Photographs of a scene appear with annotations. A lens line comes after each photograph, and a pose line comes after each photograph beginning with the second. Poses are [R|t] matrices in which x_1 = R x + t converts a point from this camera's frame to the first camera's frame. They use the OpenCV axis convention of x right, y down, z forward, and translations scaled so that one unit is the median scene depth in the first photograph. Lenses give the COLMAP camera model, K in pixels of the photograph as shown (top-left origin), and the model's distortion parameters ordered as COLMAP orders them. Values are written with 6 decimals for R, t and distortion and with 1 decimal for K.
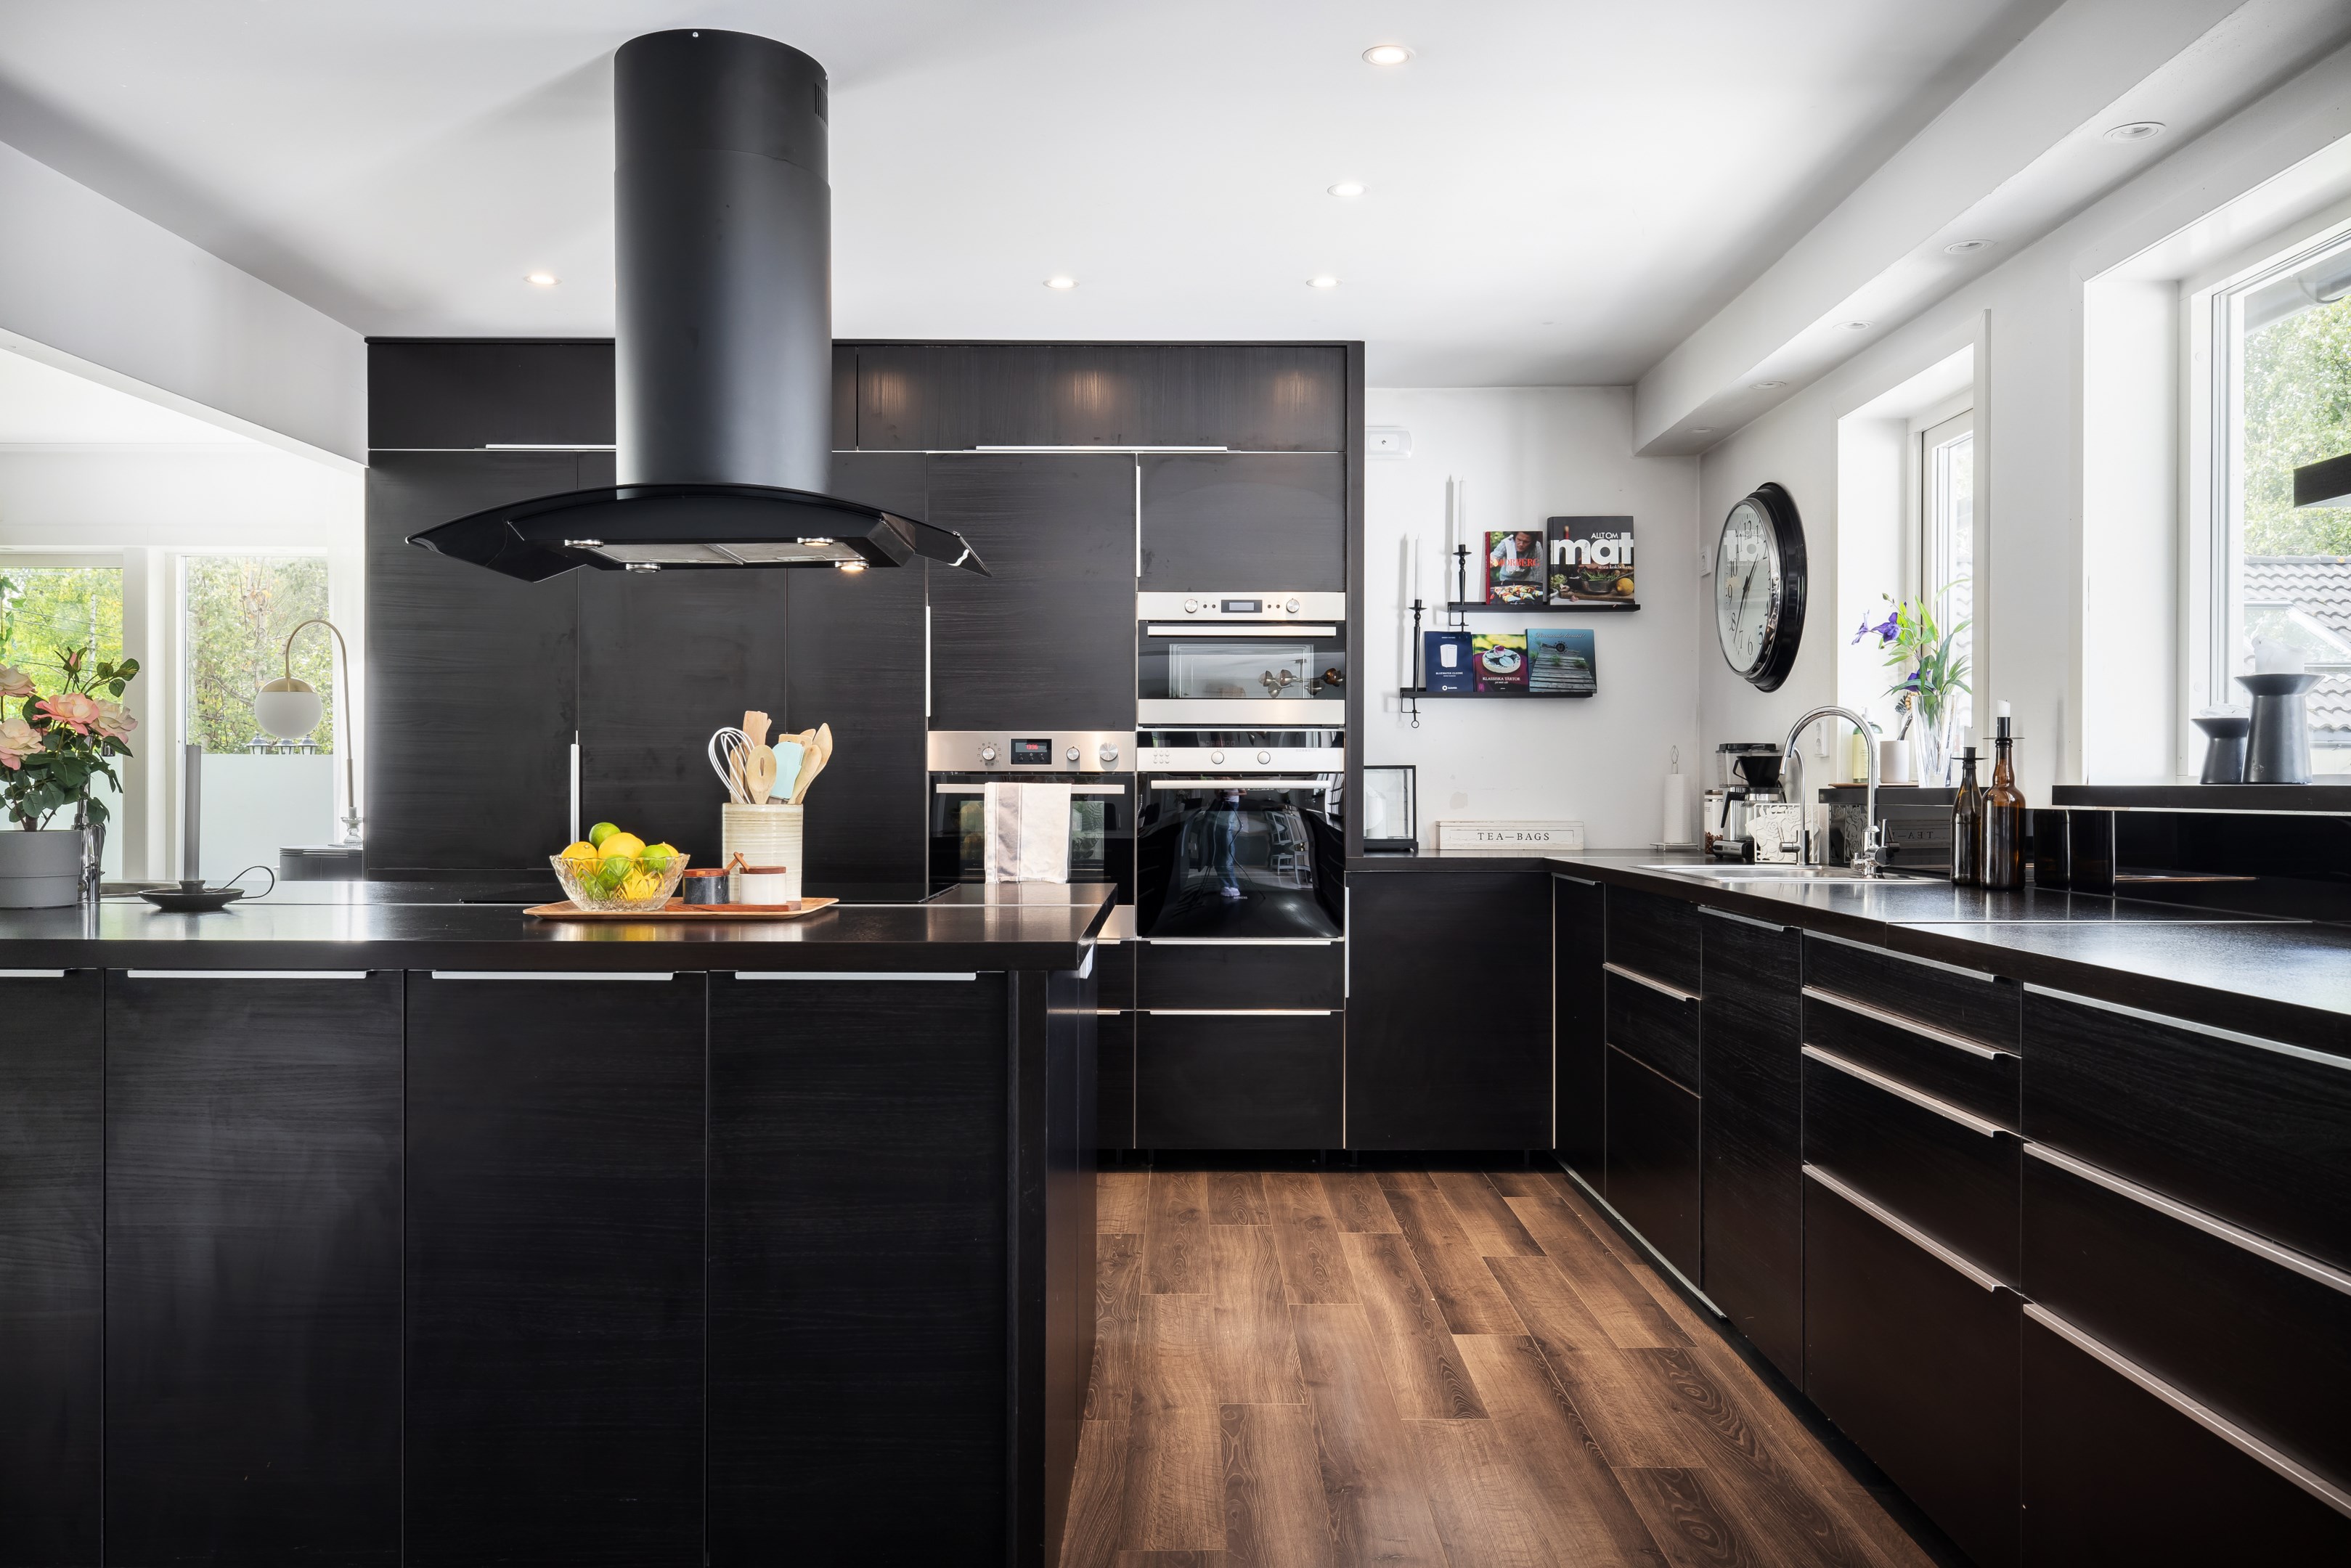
lens RADIAL K [[1780.5, 0, 1189.2], [0, 1780.5, 794.0], [0, 0, 1]] dist [-0.010012, 0.001255]
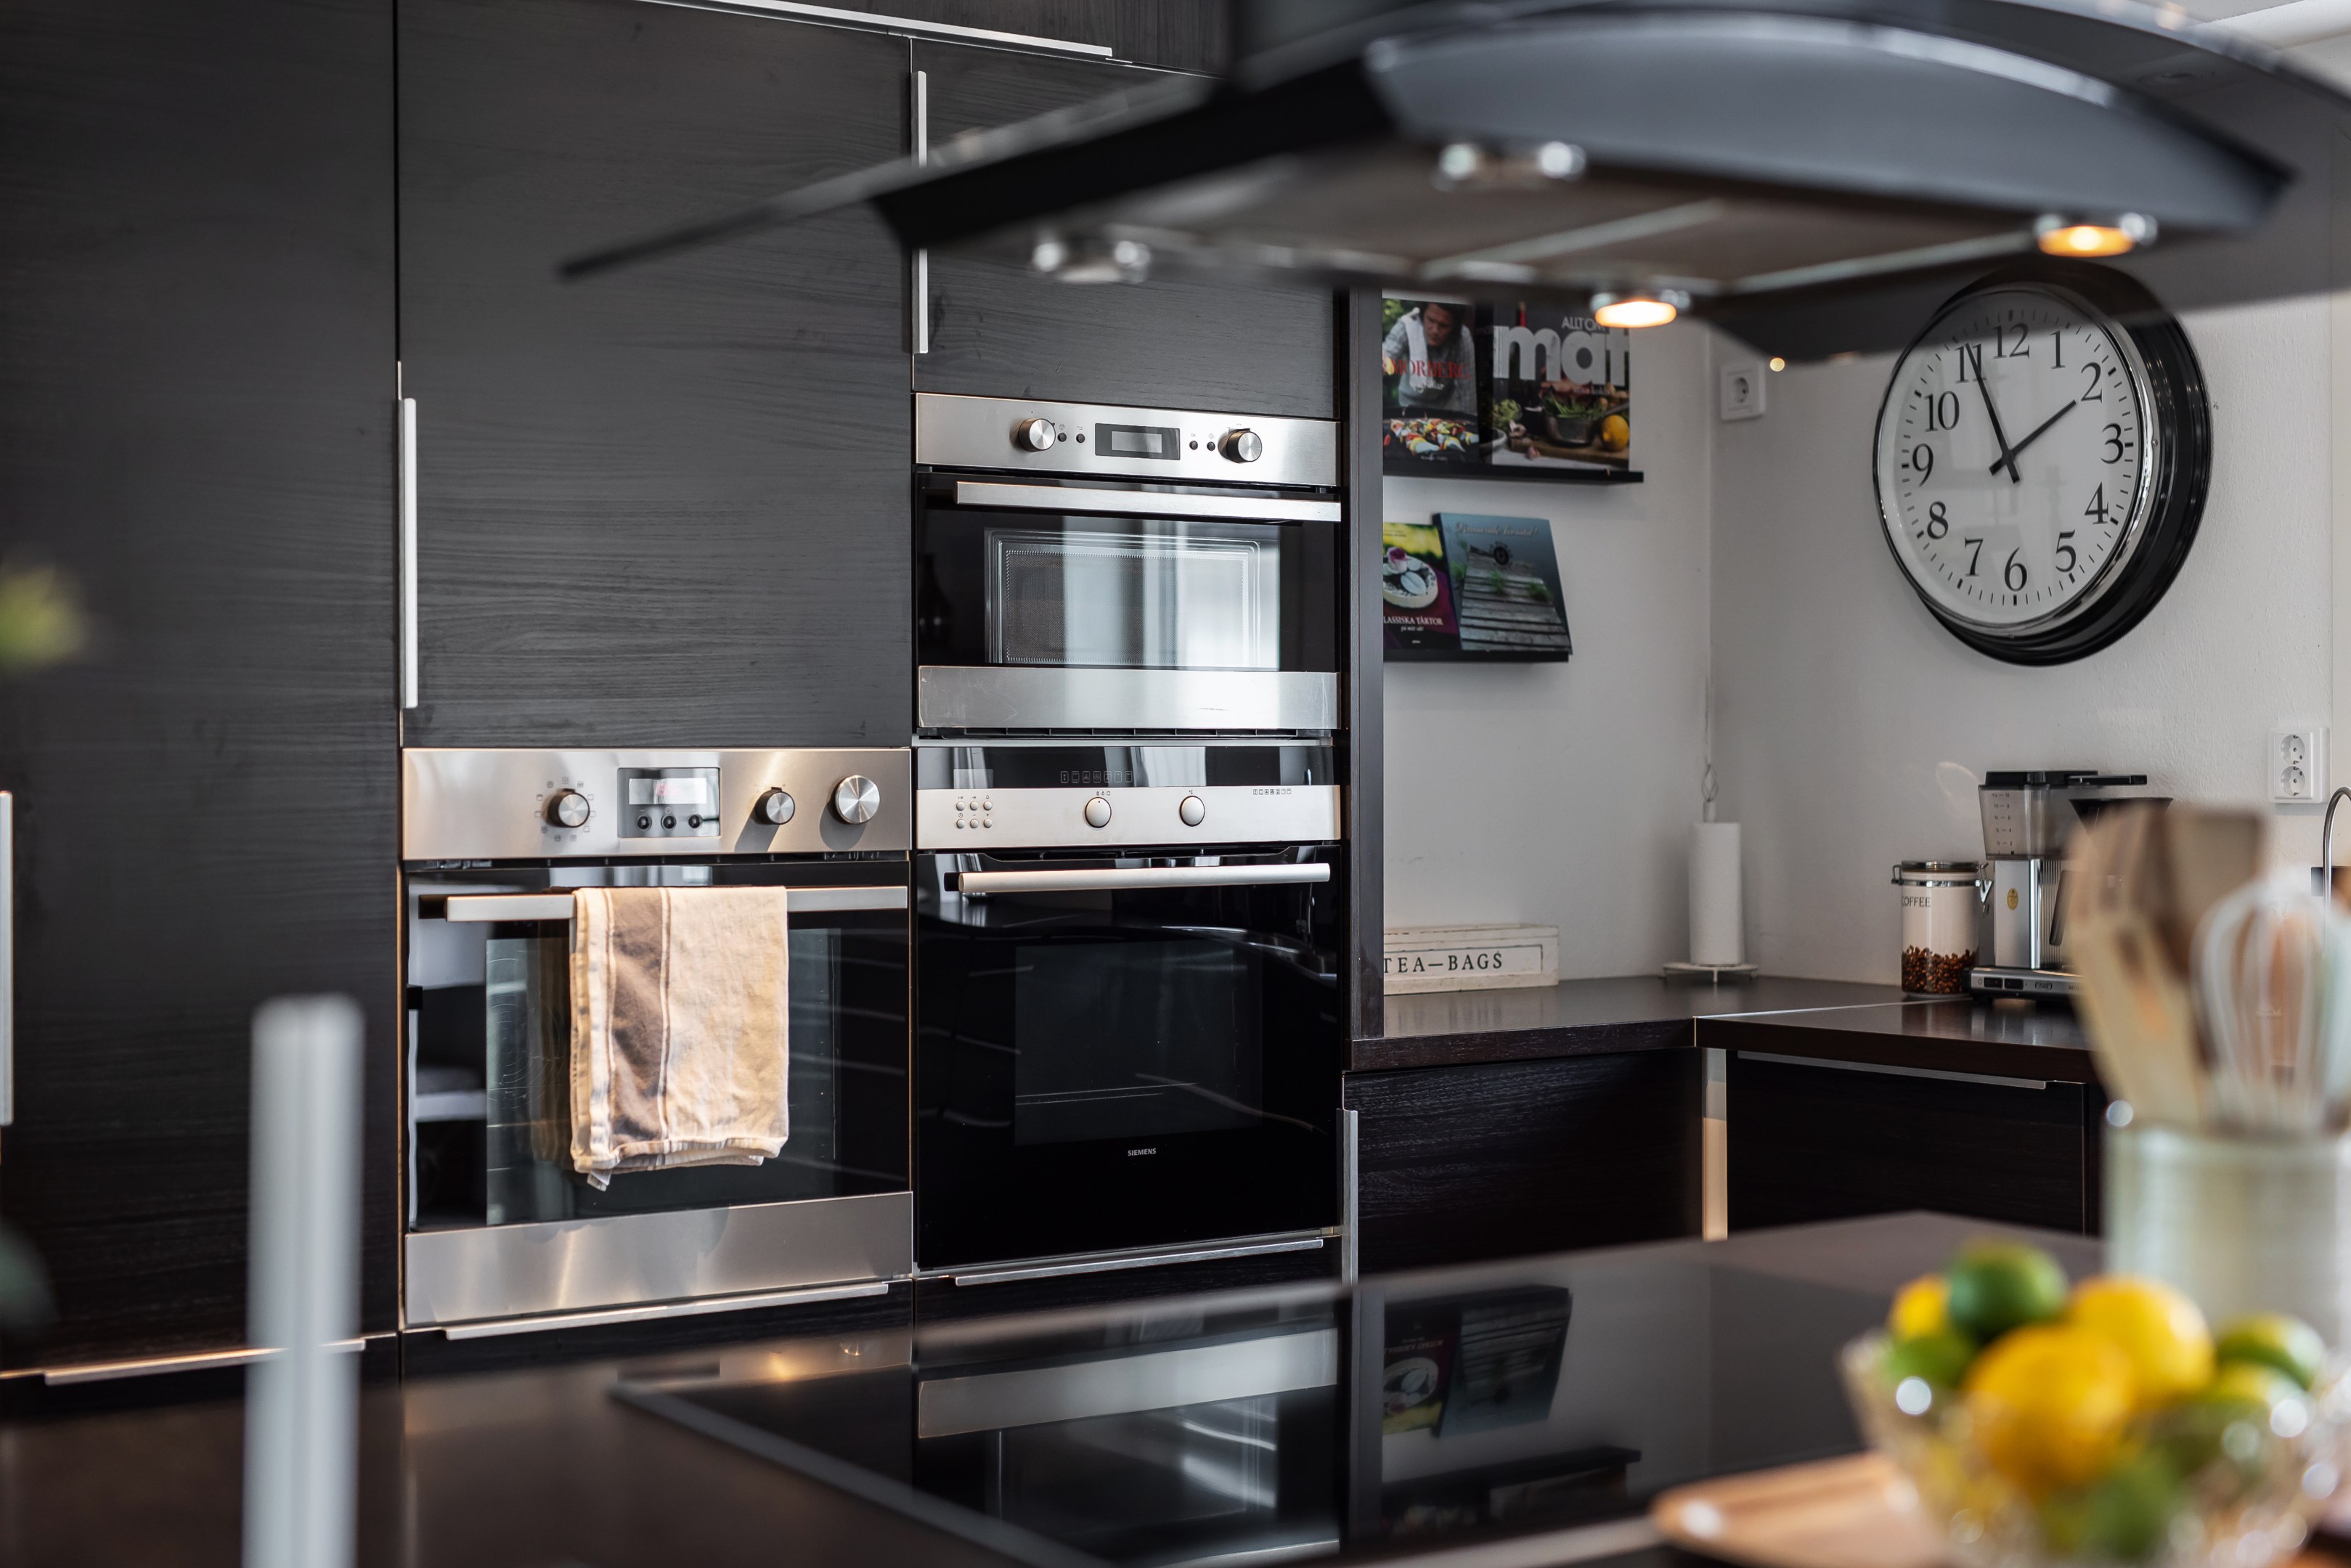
lens RADIAL K [[3261.6, 0, 1176.6], [0, 3261.6, 775.4], [0, 0, 1]] dist [0.055271, 0.000000]
pose [[0.833674, -0.007278, 0.552209, -0.341102], [0.006850, 0.999973, 0.002838, -0.027474], [-0.552214, 0.001417, 0.833701, 0.330635]]
